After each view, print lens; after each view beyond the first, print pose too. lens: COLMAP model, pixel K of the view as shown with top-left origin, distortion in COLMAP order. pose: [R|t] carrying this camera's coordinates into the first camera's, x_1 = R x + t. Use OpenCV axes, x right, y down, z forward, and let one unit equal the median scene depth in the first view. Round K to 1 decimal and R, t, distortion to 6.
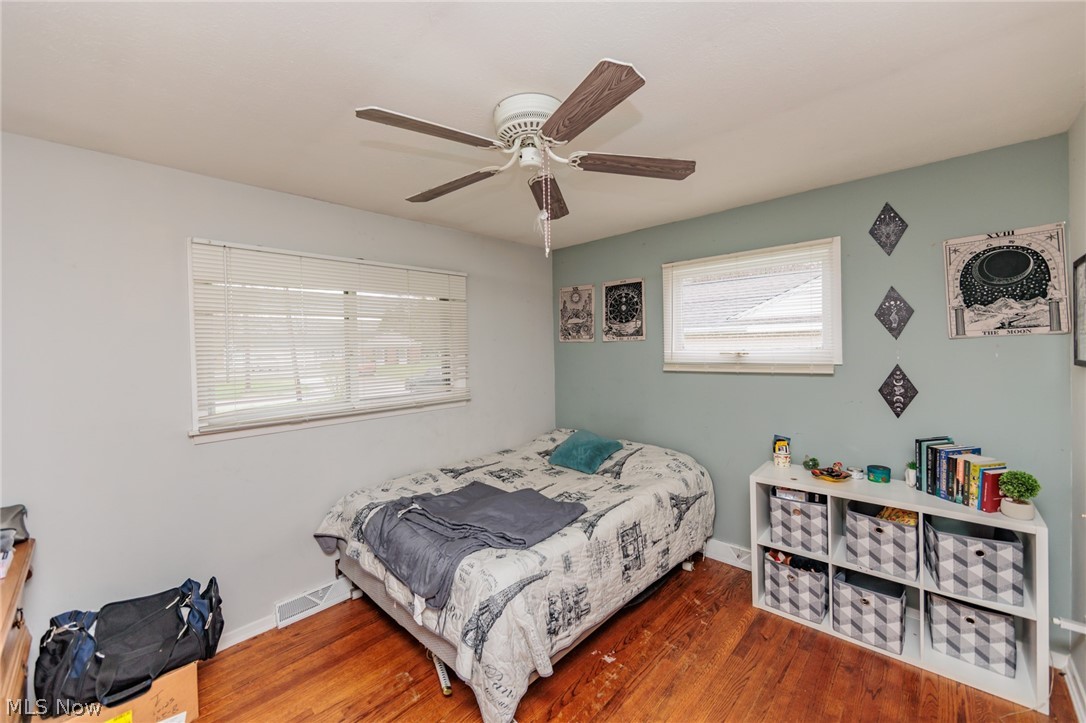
lens RADIAL K [[427.1, 0, 548.8], [0, 427.1, 353.1], [0, 0, 1]] dist [-0.001168, -0.000387]
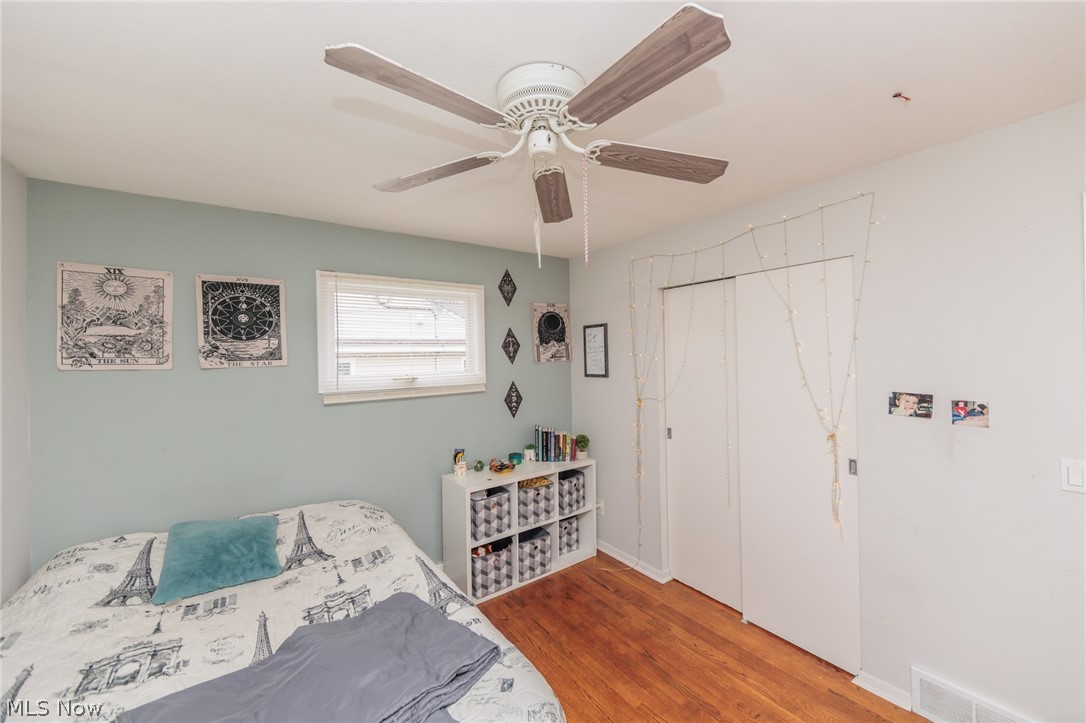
lens RADIAL K [[427.1, 0, 547.6], [0, 427.1, 356.5], [0, 0, 1]] dist [-0.001168, -0.000387]
pose [[0.180271, 0.015312, 0.983498, -0.601828], [0.033613, 0.999199, -0.021717, -0.022481], [-0.983042, 0.036973, 0.179612, 0.614583]]
